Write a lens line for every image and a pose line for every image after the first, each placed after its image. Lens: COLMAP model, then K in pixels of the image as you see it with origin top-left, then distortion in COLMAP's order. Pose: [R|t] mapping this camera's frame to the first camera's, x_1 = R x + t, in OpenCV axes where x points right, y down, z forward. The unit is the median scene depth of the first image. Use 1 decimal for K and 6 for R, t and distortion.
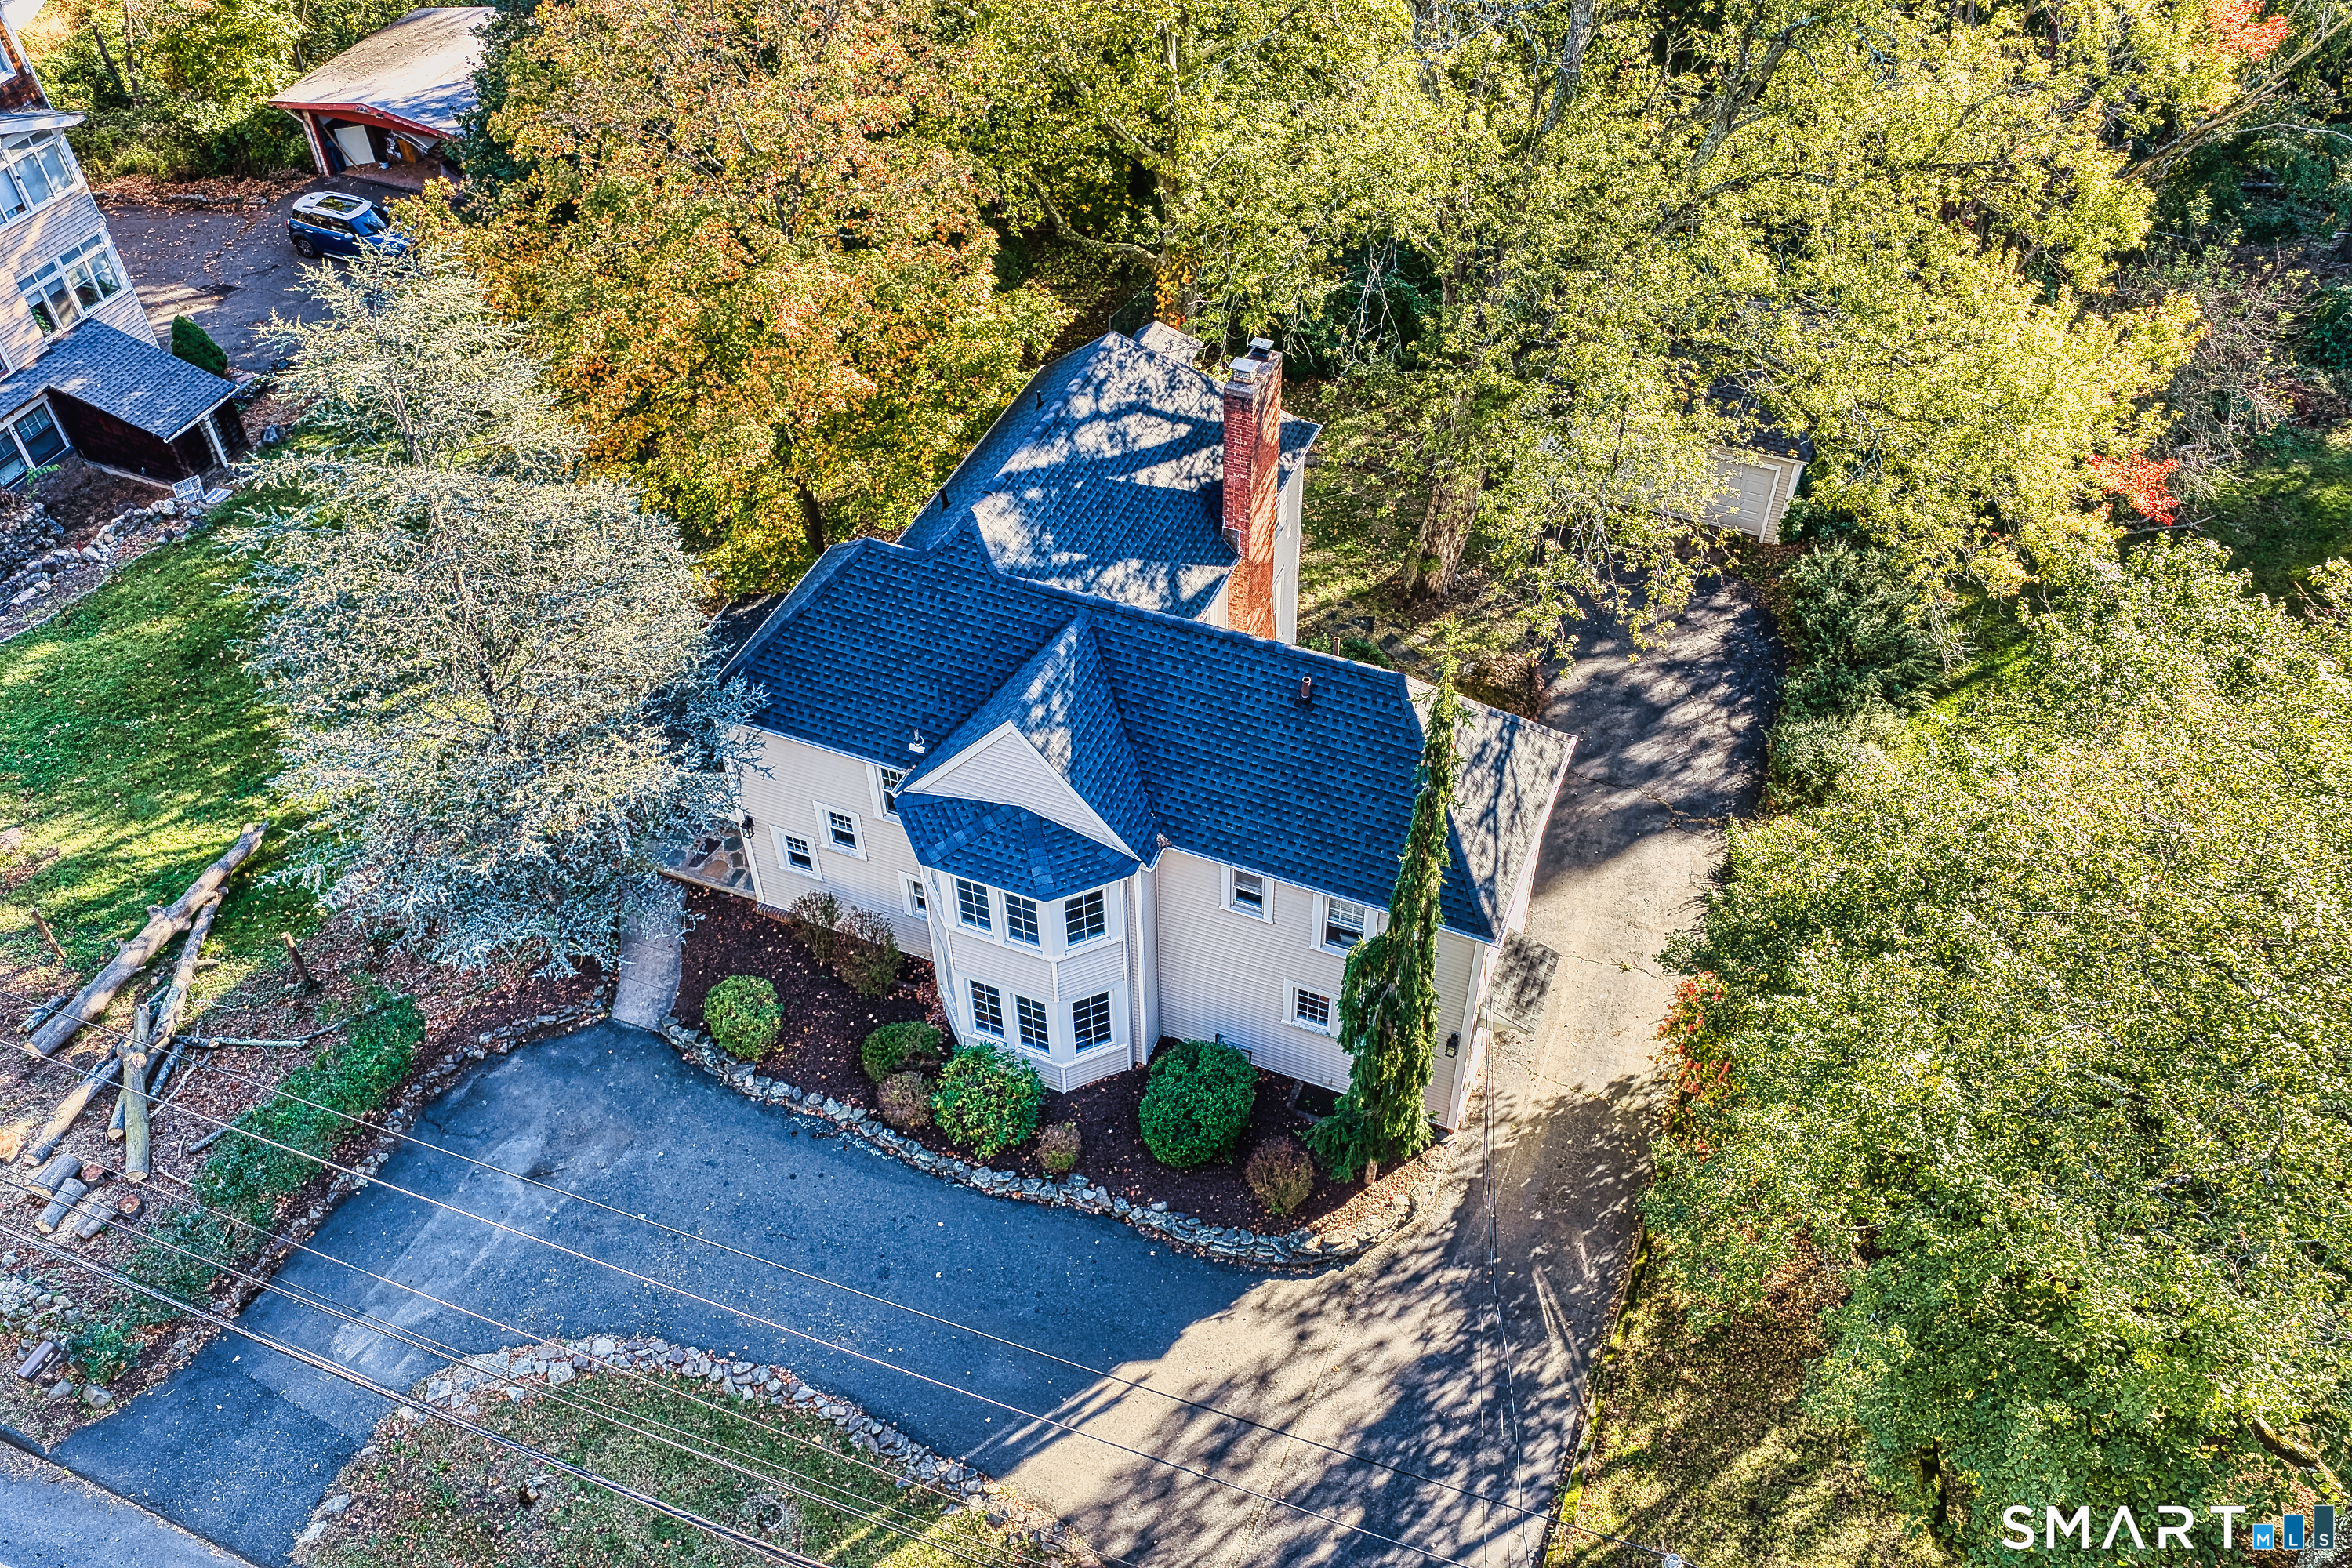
lens RADIAL K [[1893.7, 0, 1176.0], [0, 1893.7, 784.0], [0, 0, 1]] dist [0.021997, -0.010299]
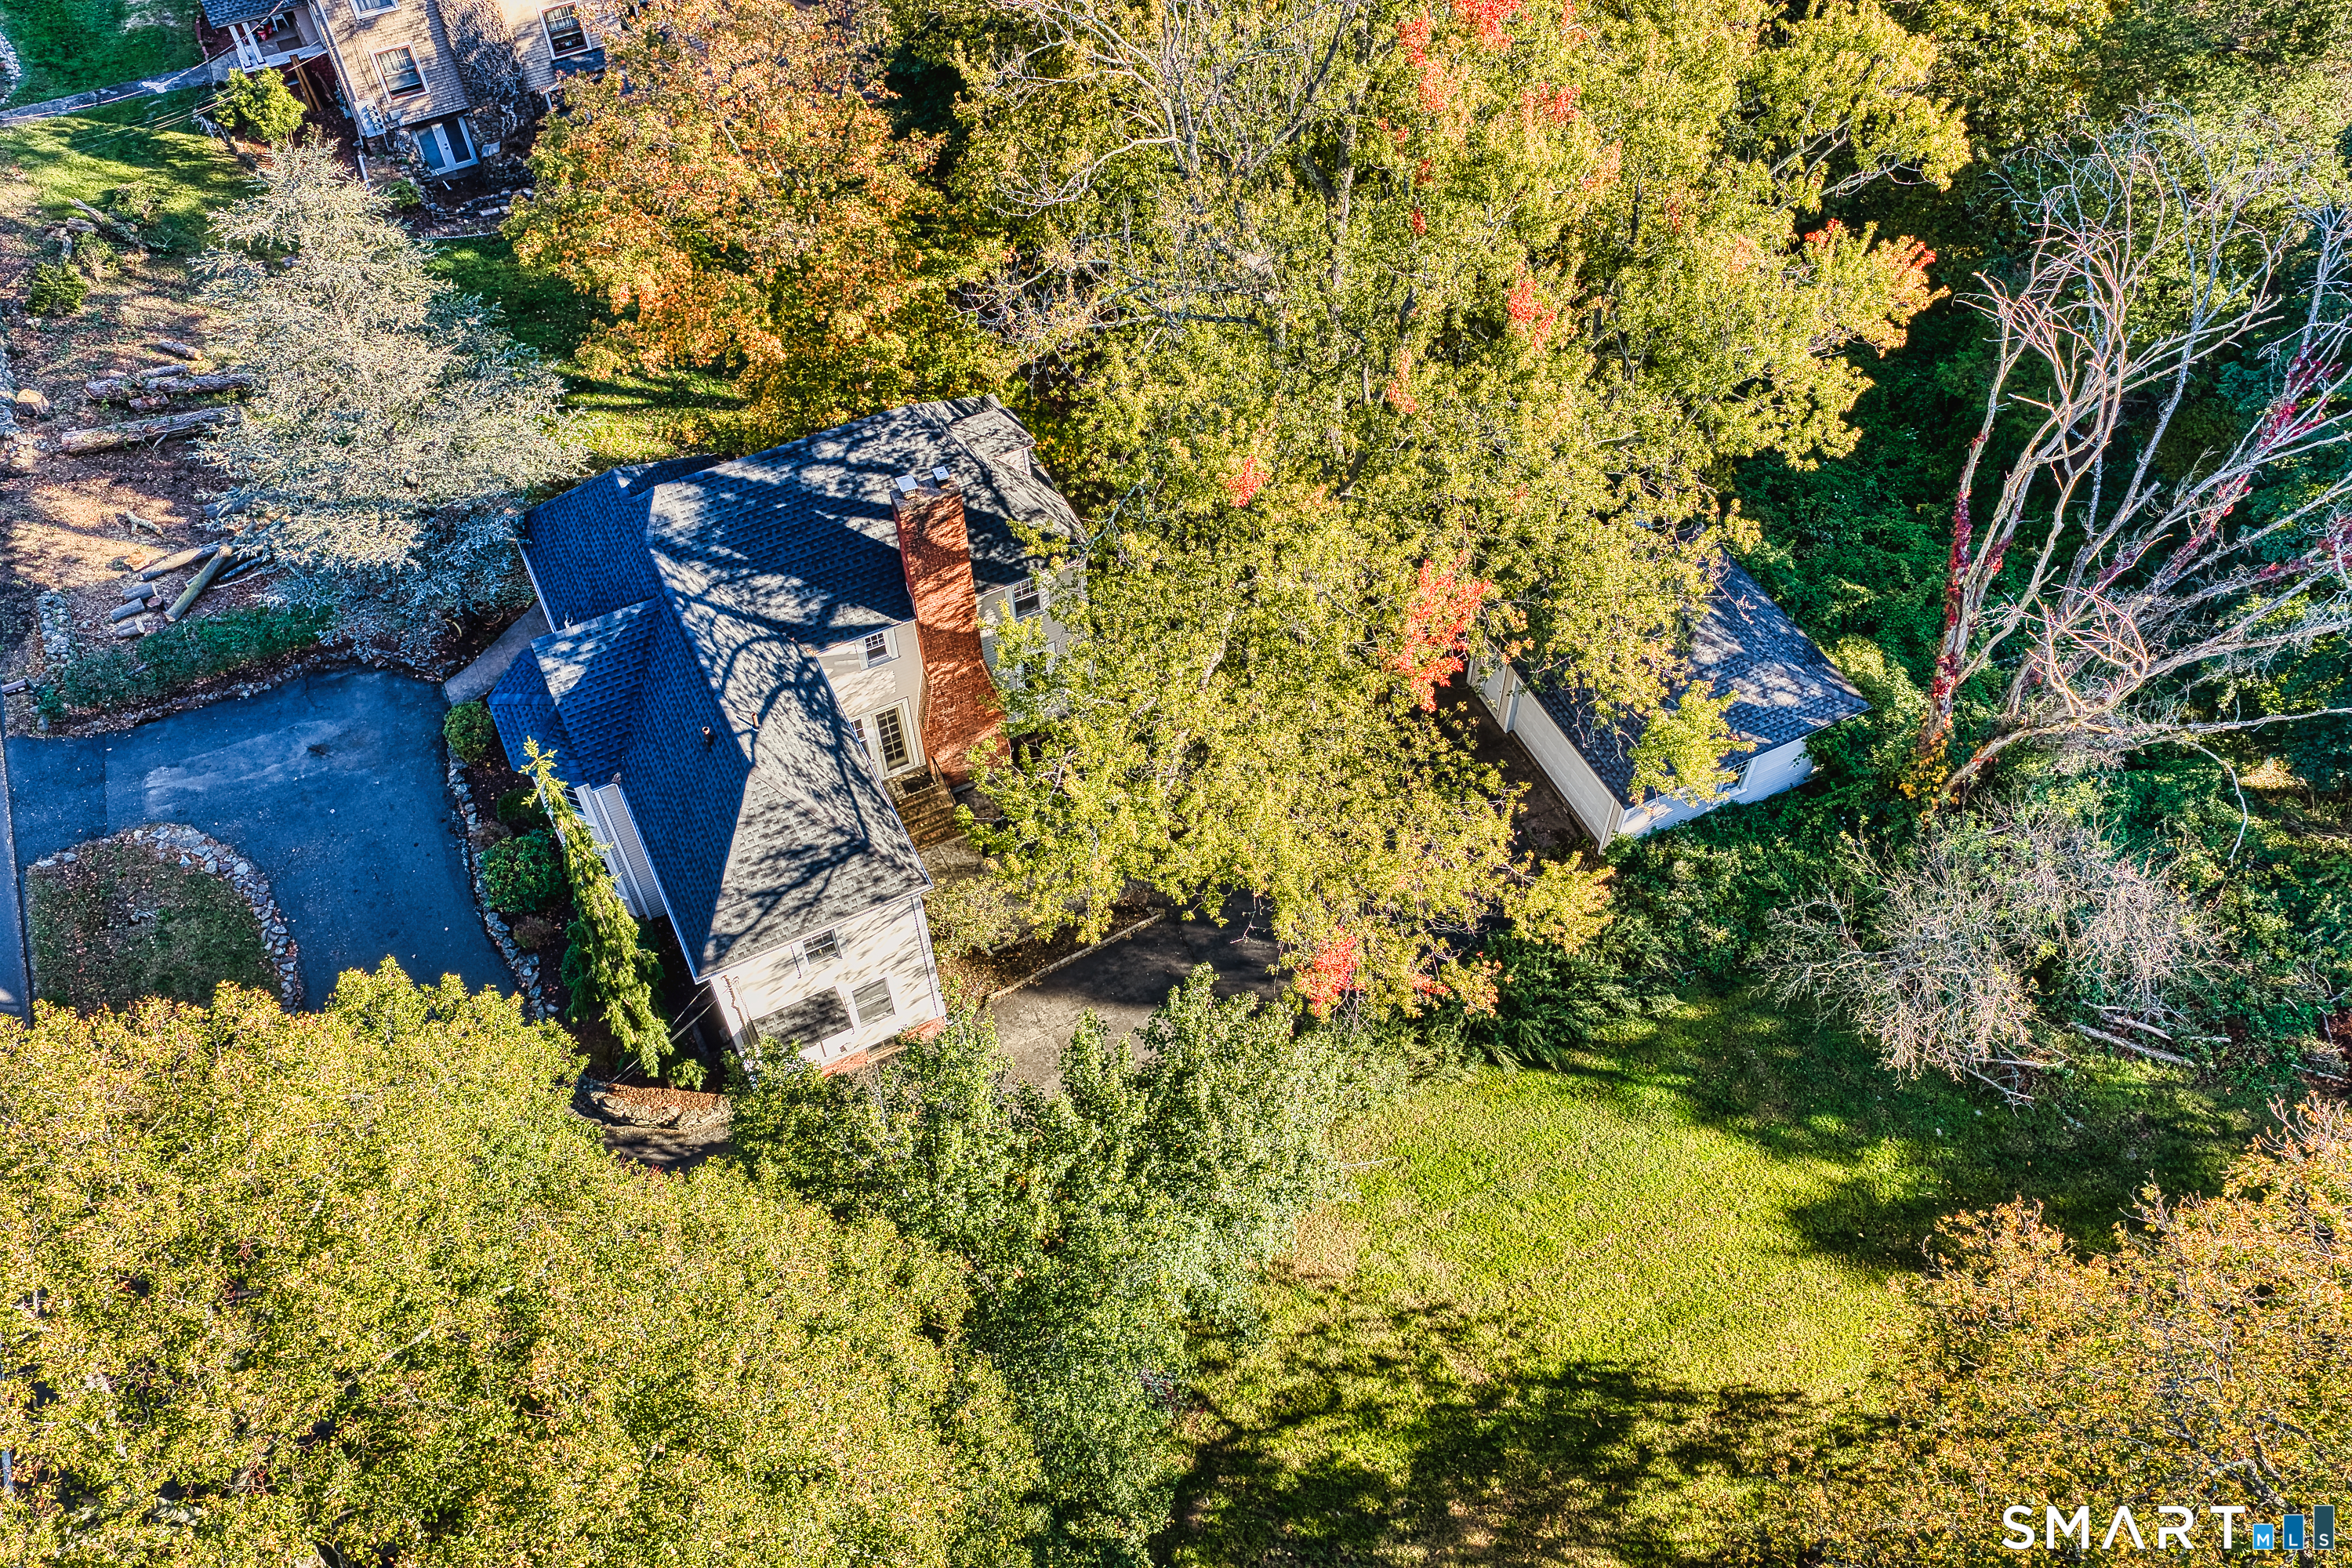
lens RADIAL K [[1871.3, 0, 1176.0], [0, 1871.3, 784.0], [0, 0, 1]] dist [0.042617, -0.058967]
pose [[0.750840, 0.525413, -0.400225, 0.739010], [-0.465243, 0.850842, 0.244164, -0.425445], [0.468816, 0.002874, 0.883291, 0.022522]]
